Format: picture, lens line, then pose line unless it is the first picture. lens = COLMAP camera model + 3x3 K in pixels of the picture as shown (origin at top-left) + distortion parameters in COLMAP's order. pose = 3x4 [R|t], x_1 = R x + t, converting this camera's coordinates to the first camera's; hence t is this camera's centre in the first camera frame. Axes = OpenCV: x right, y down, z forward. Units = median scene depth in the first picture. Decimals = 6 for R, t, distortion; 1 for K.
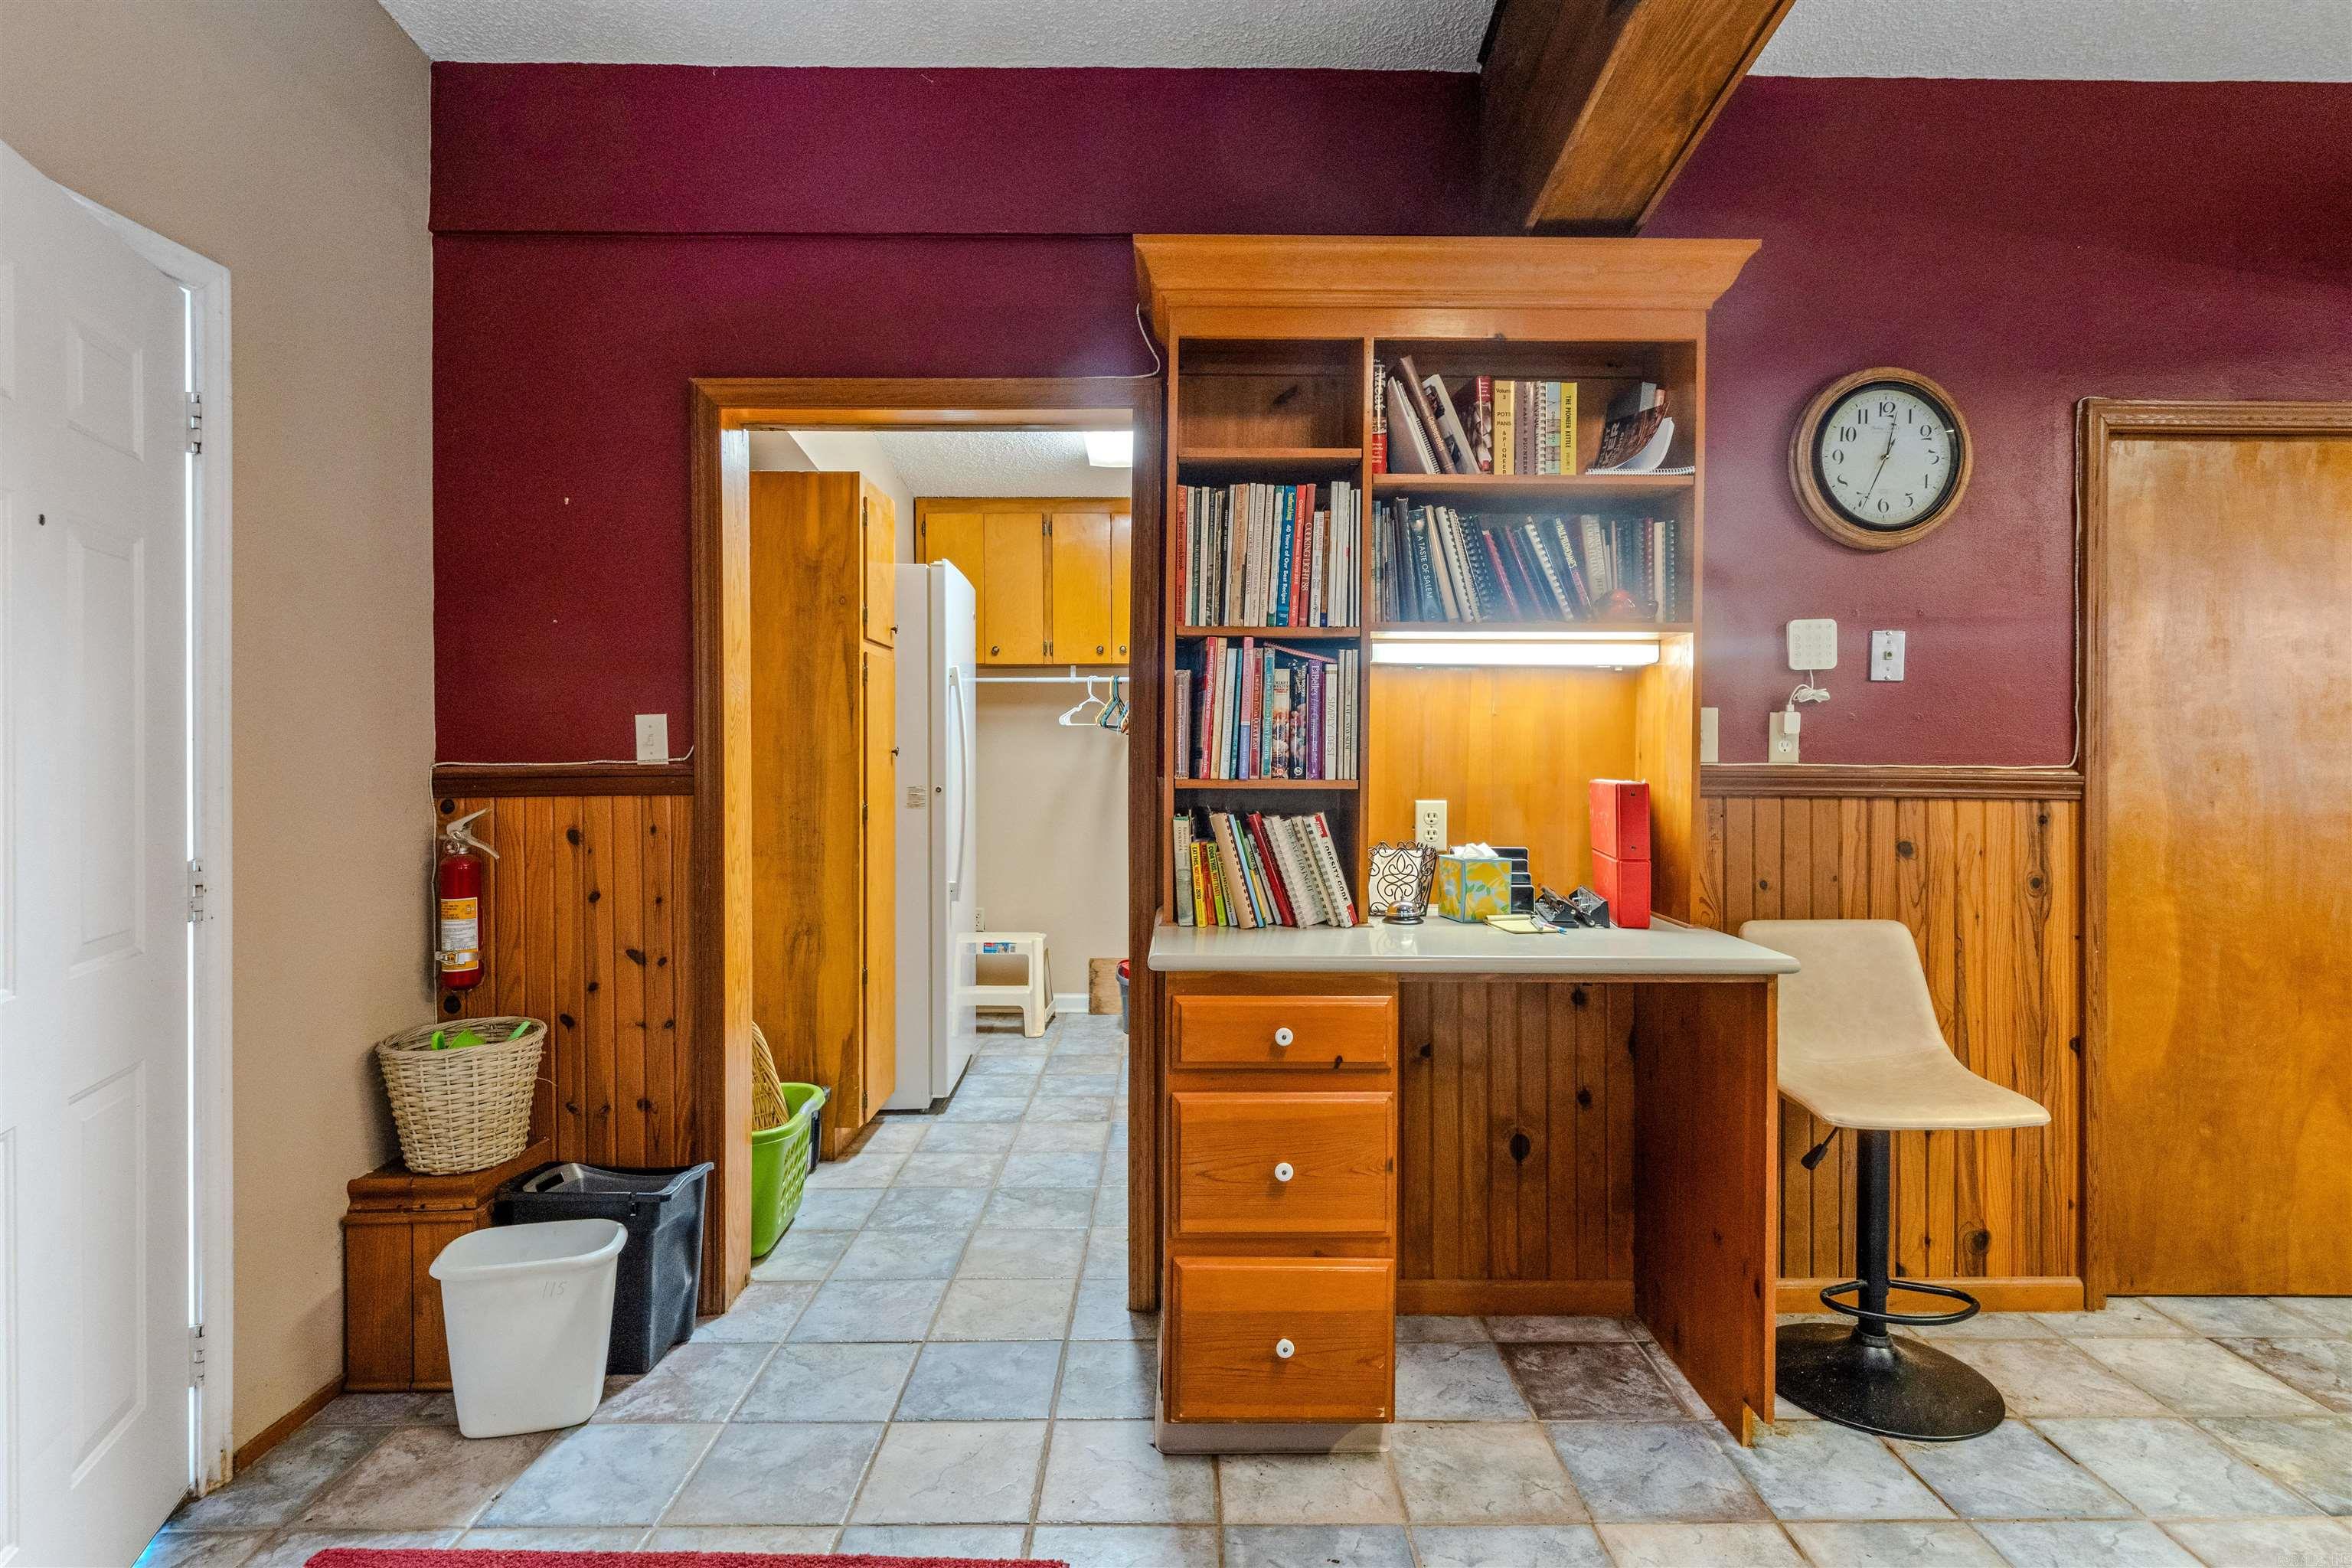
lens RADIAL K [[1195.9, 0, 1199.2], [0, 1195.9, 756.8], [0, 0, 1]] dist [-0.005156, -0.000229]
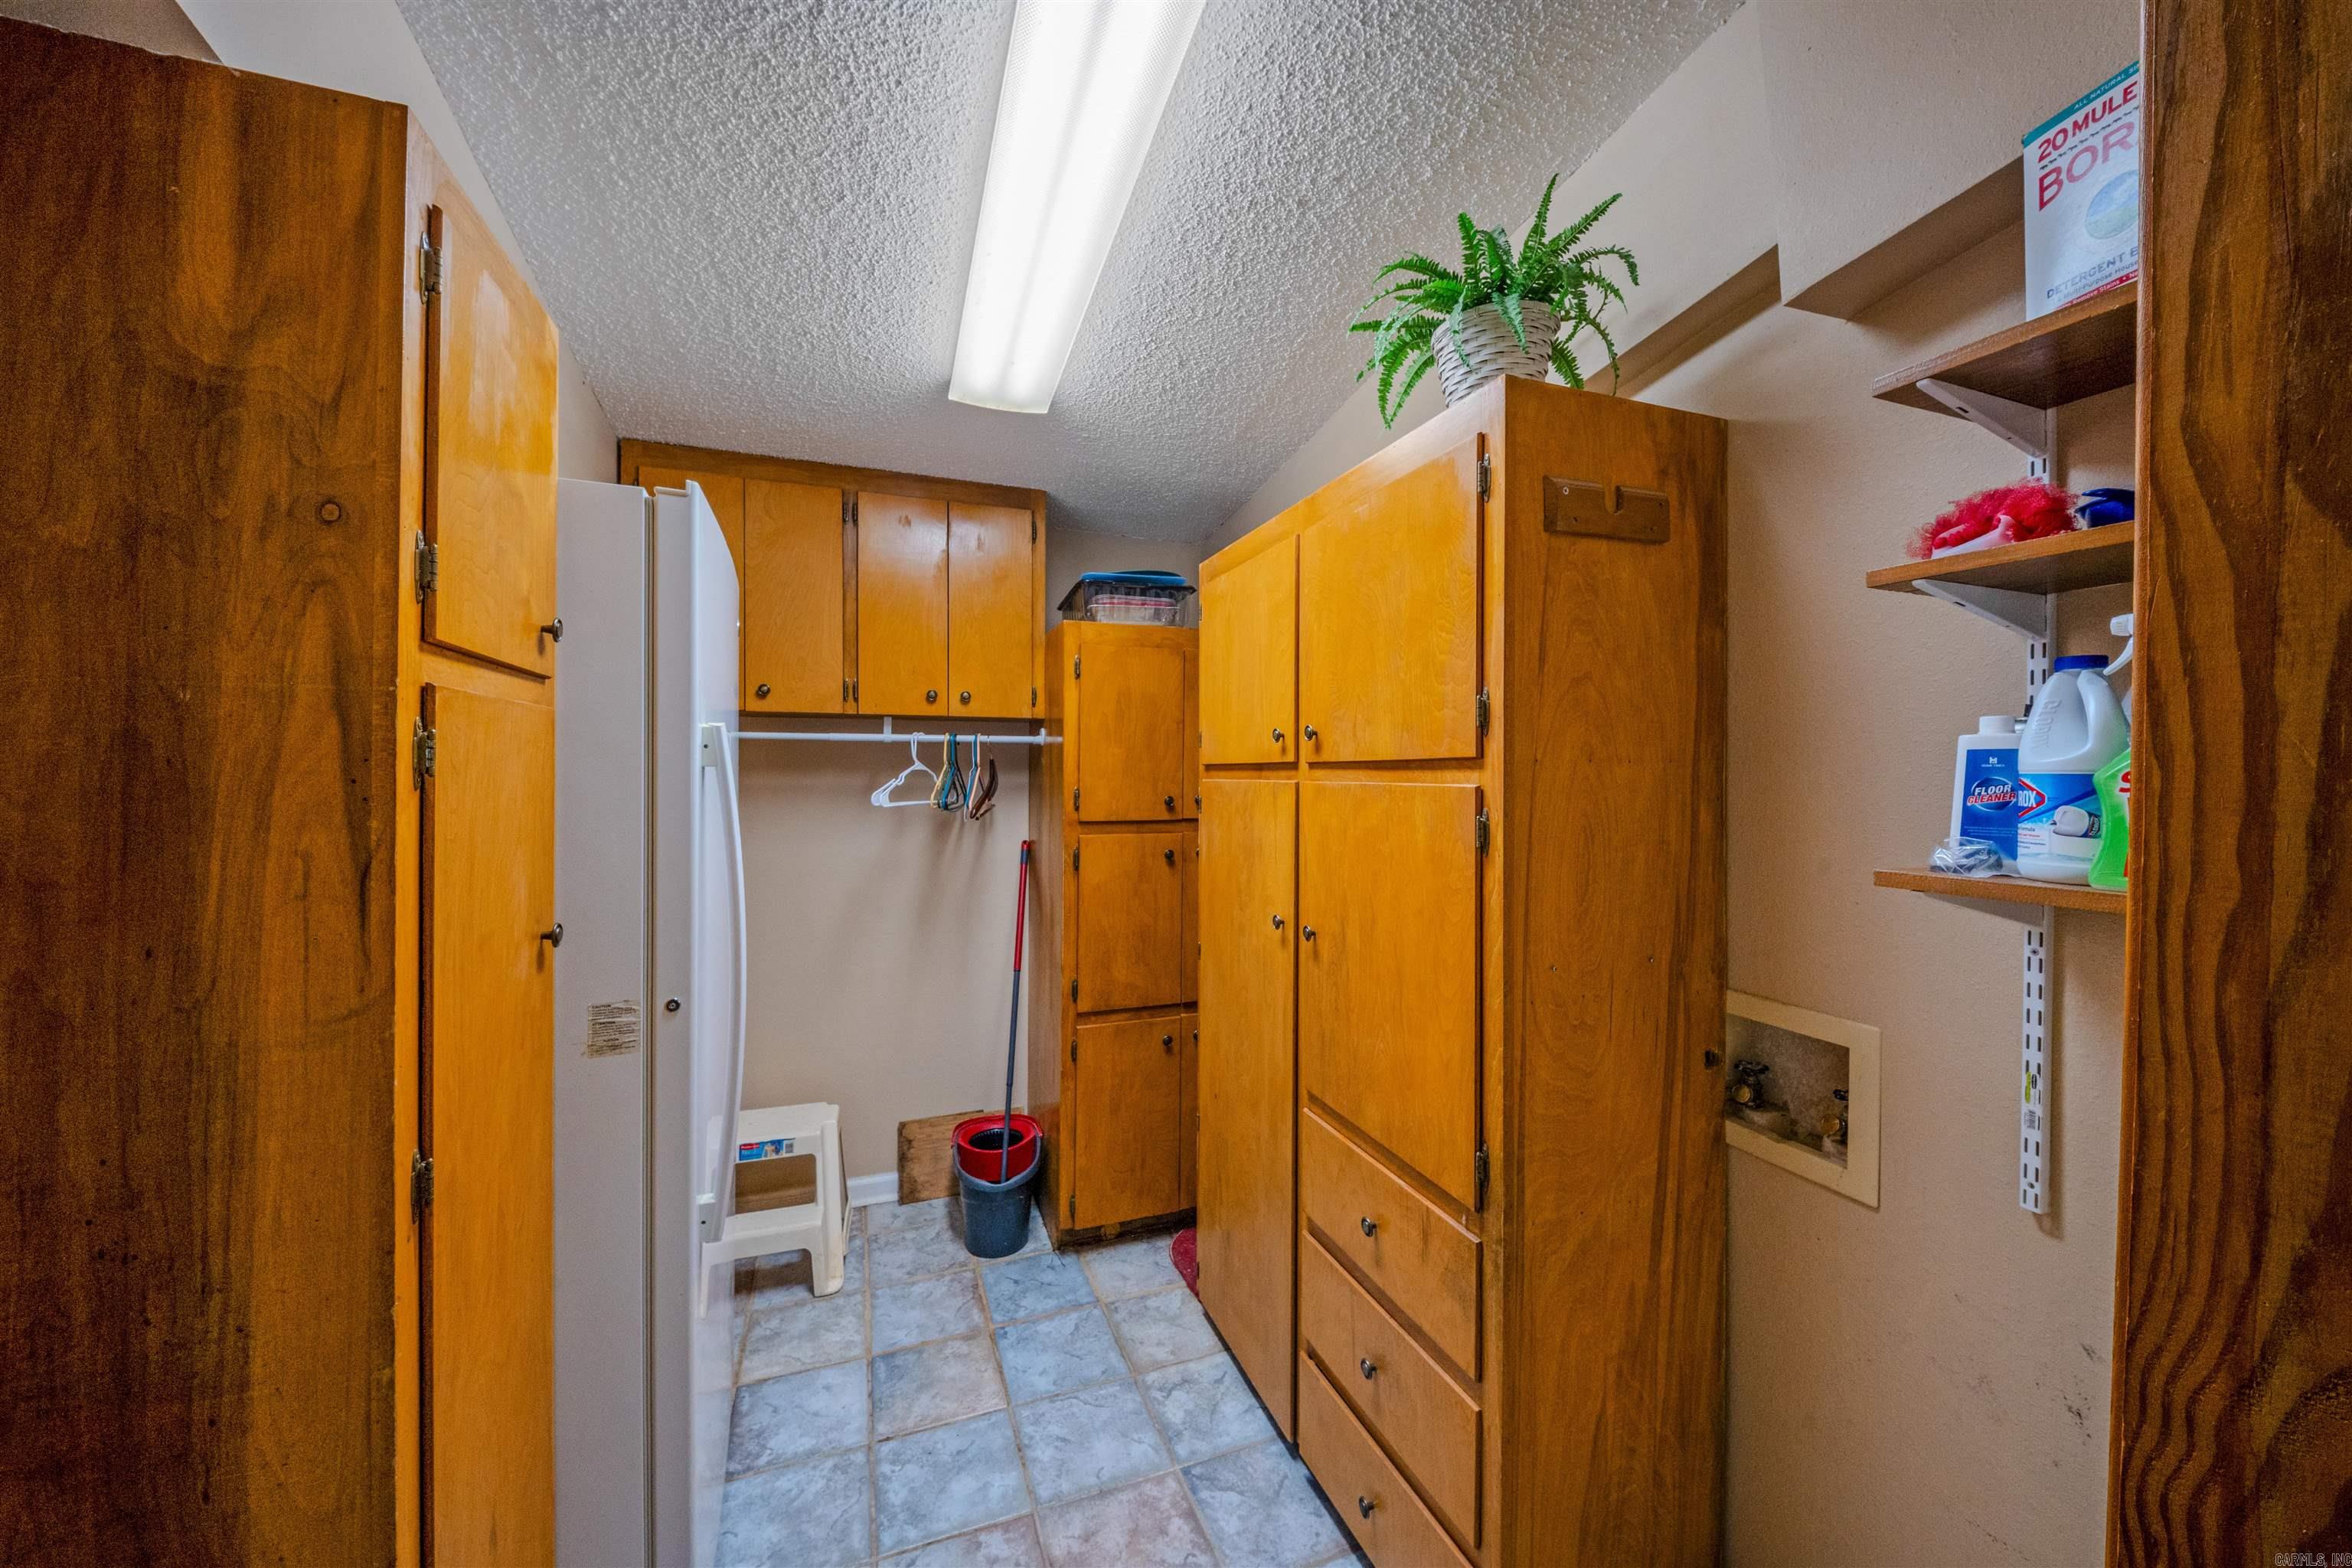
lens RADIAL K [[822.5, 0, 1175.2], [0, 822.5, 770.0], [0, 0, 1]] dist [-0.000286, -0.002956]
pose [[0.936586, 0.006488, 0.350377, -0.121949], [-0.005585, 0.999978, -0.003587, -0.047268], [-0.350392, 0.001402, 0.936602, 0.524312]]
